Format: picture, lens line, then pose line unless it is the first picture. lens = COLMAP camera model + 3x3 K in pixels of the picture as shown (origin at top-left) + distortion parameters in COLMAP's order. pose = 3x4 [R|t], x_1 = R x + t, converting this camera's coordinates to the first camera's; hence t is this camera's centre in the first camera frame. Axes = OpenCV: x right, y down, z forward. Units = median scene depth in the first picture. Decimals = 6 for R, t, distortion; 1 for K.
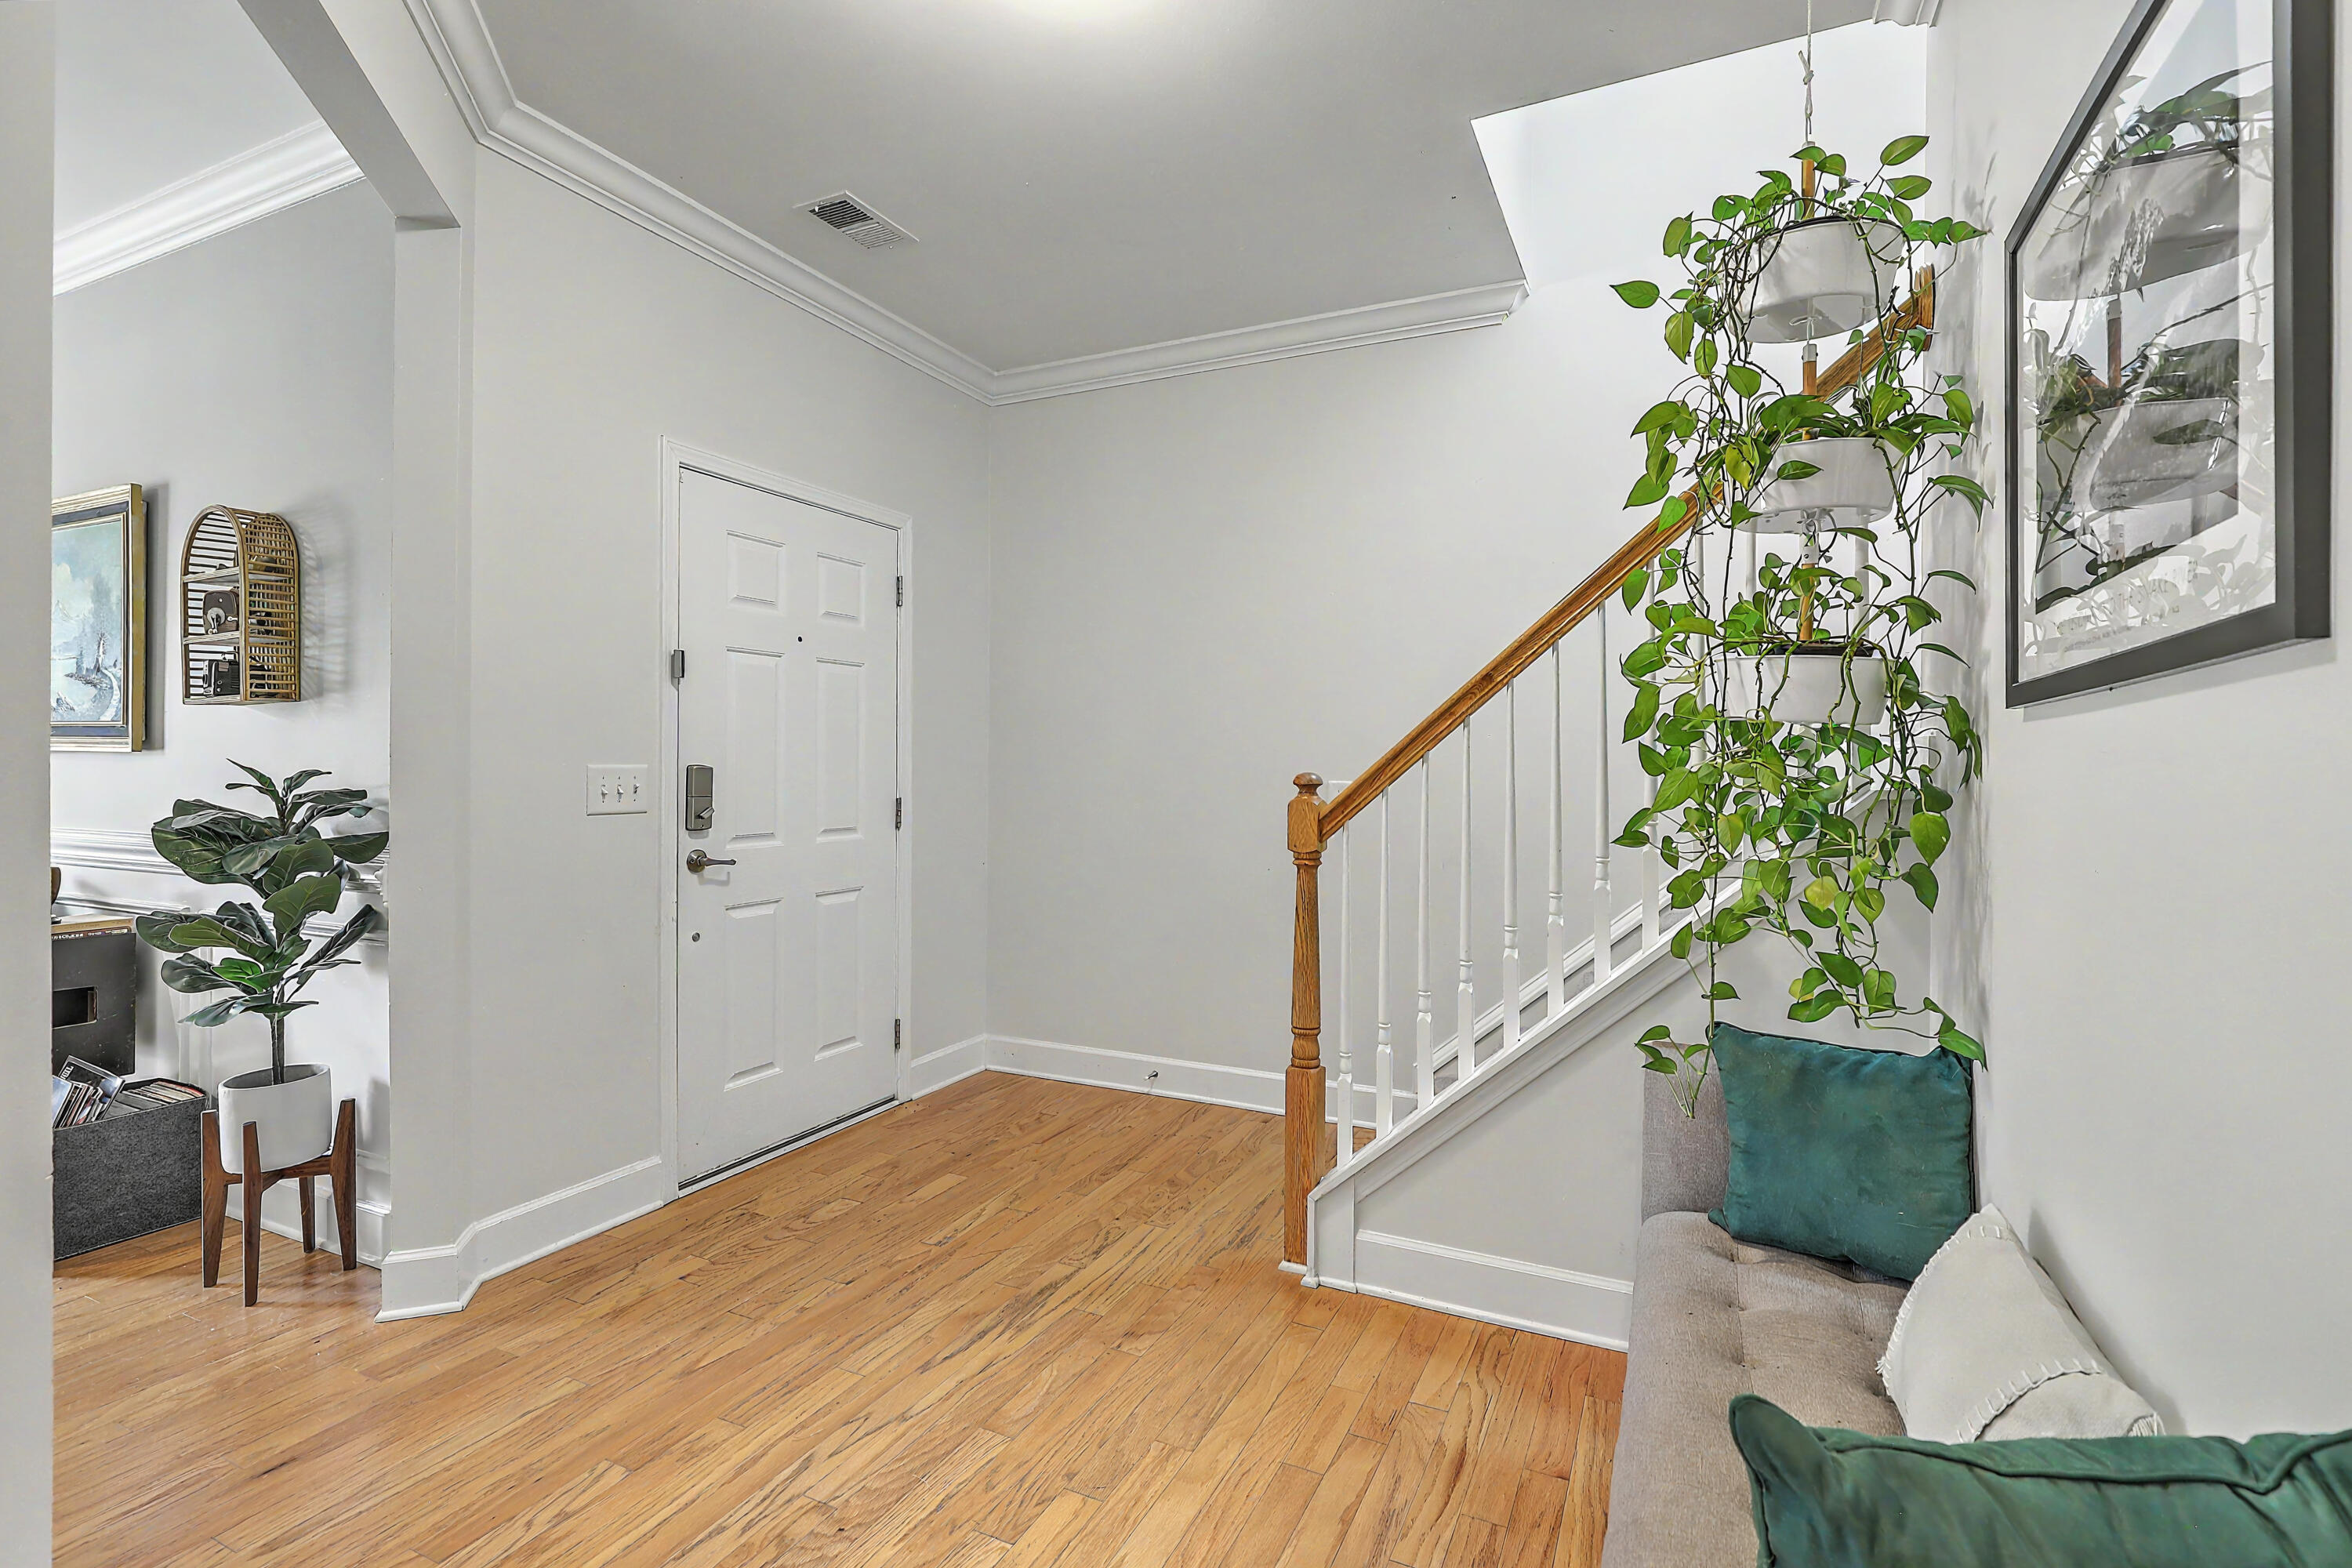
lens RADIAL K [[1078.6, 0, 1192.0], [0, 1078.6, 765.0], [0, 0, 1]] dist [0.001241, 0.000066]
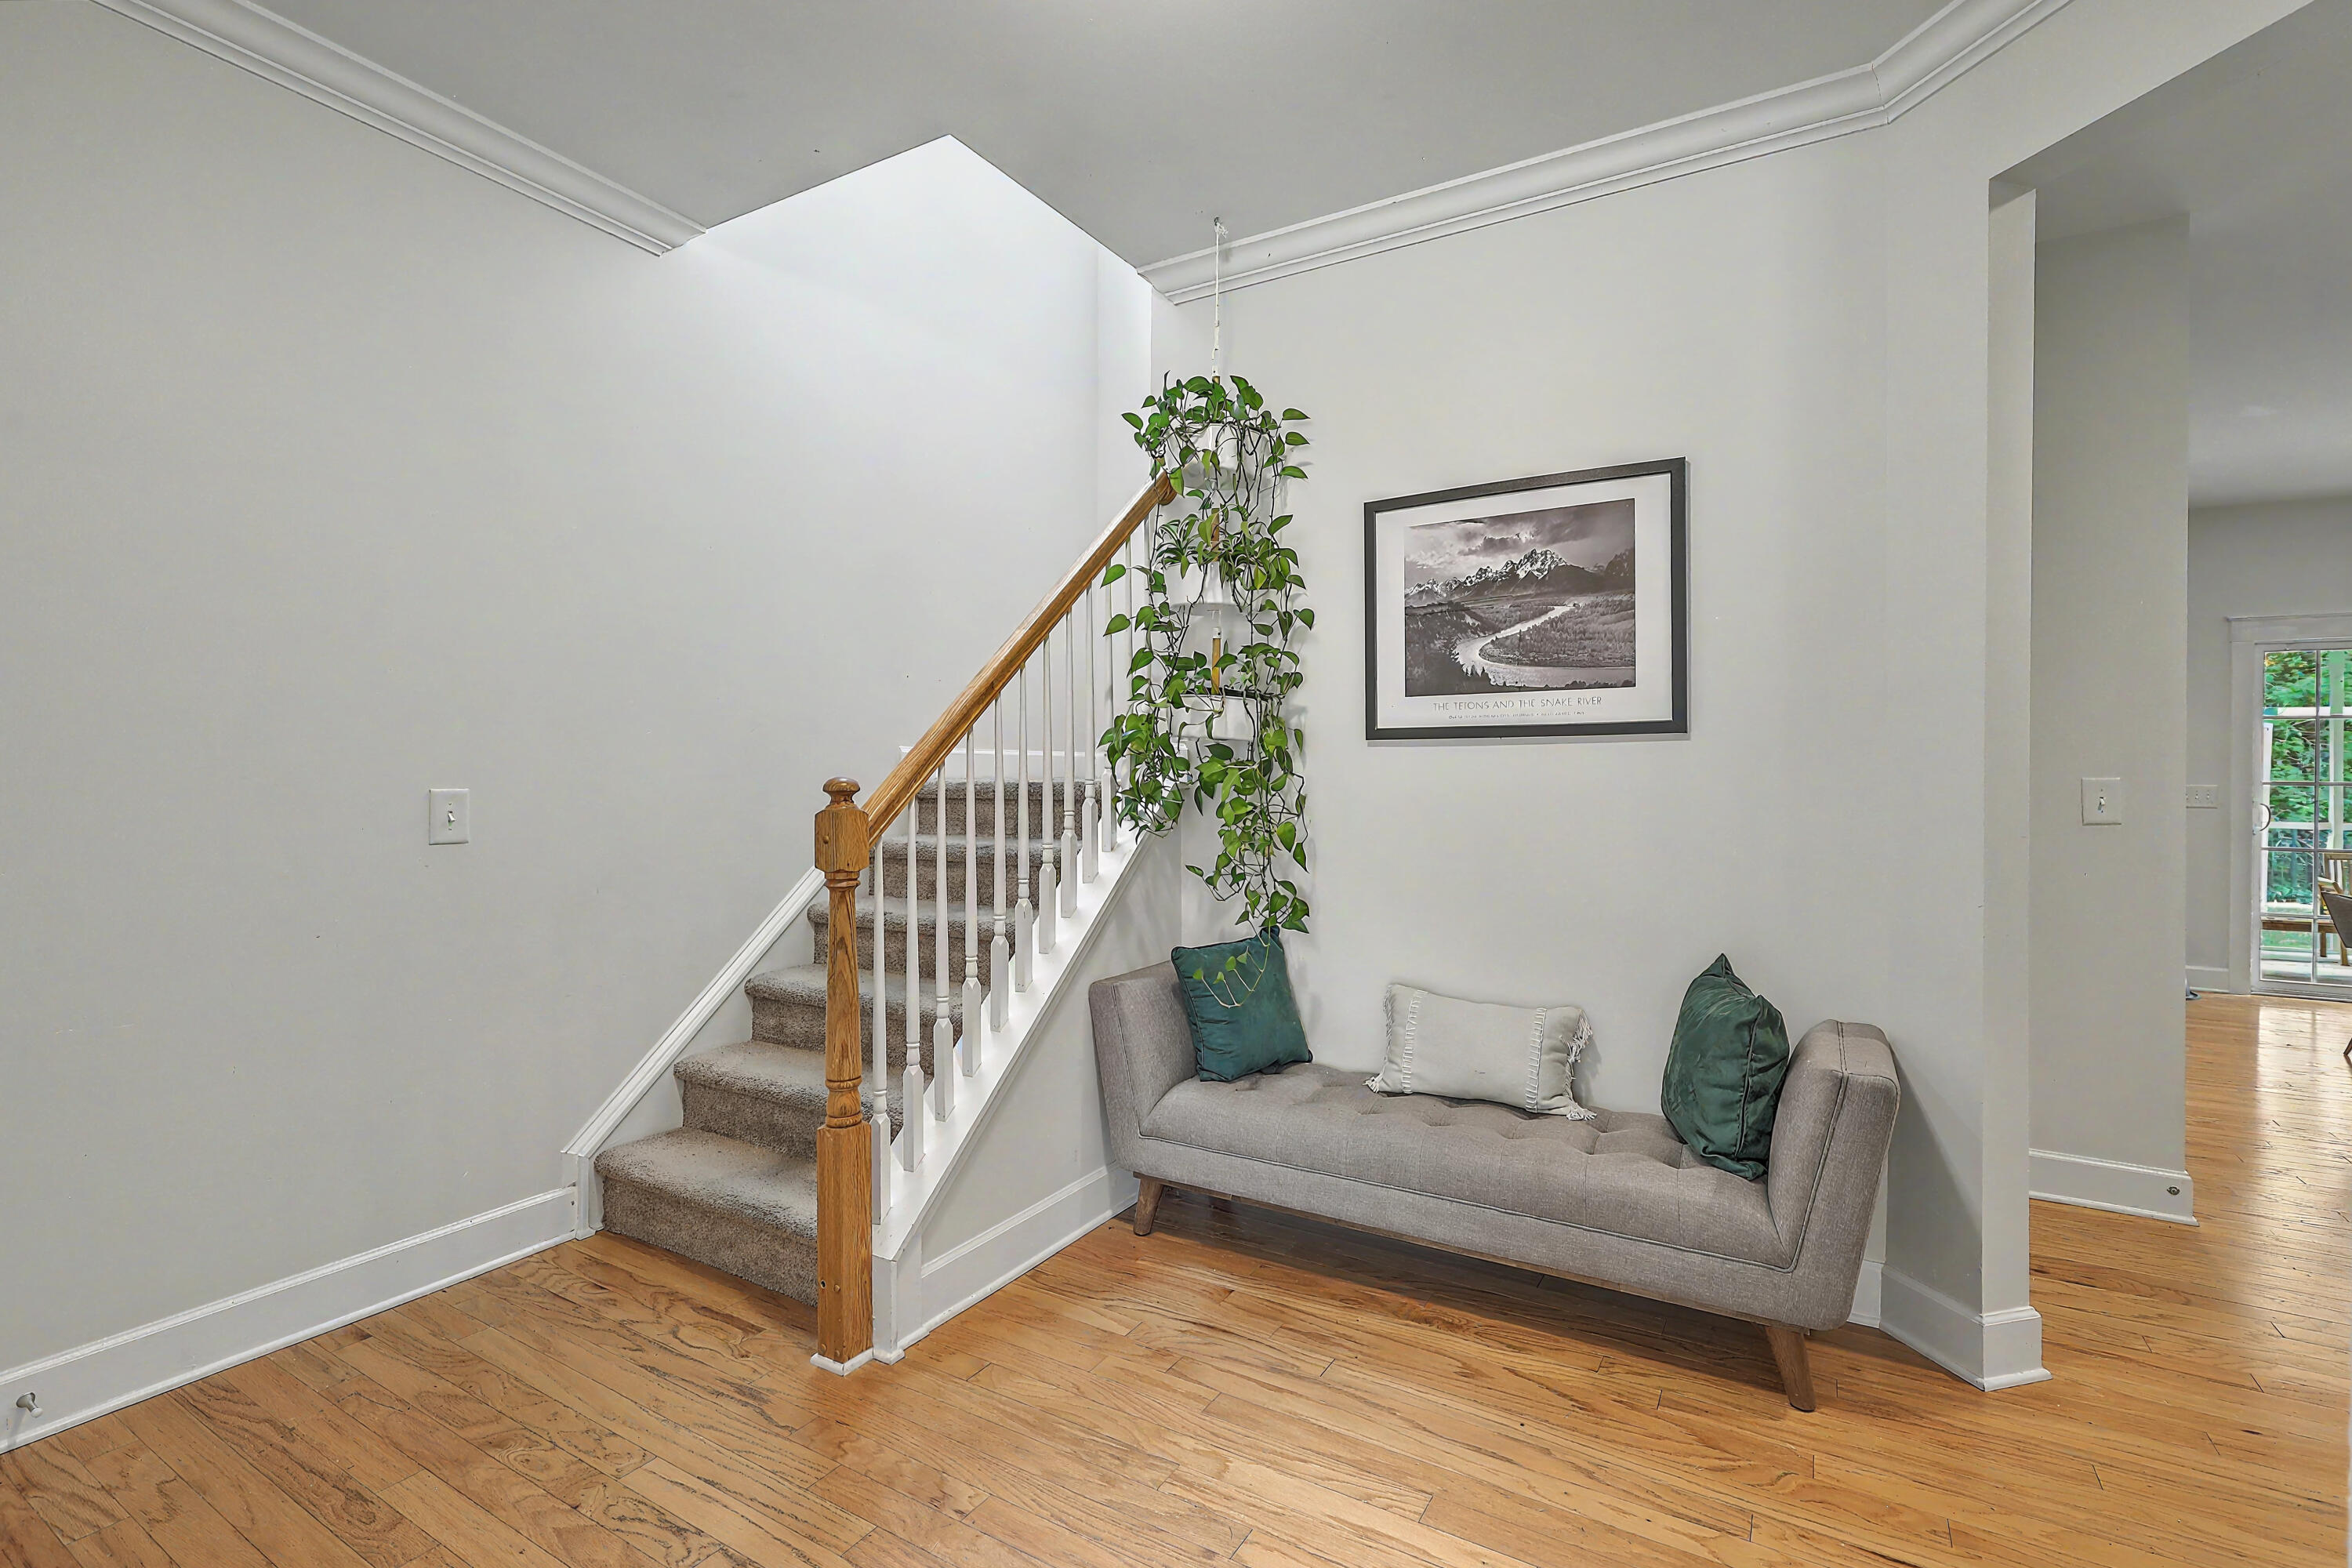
lens RADIAL K [[1065.6, 0, 1194.8], [0, 1065.6, 783.2], [0, 0, 1]] dist [-0.000314, -0.000268]
pose [[0.081161, -0.018438, 0.996530, -0.788363], [-0.008563, 0.999779, 0.019196, -0.006930], [-0.996664, -0.010092, 0.080985, 0.747991]]
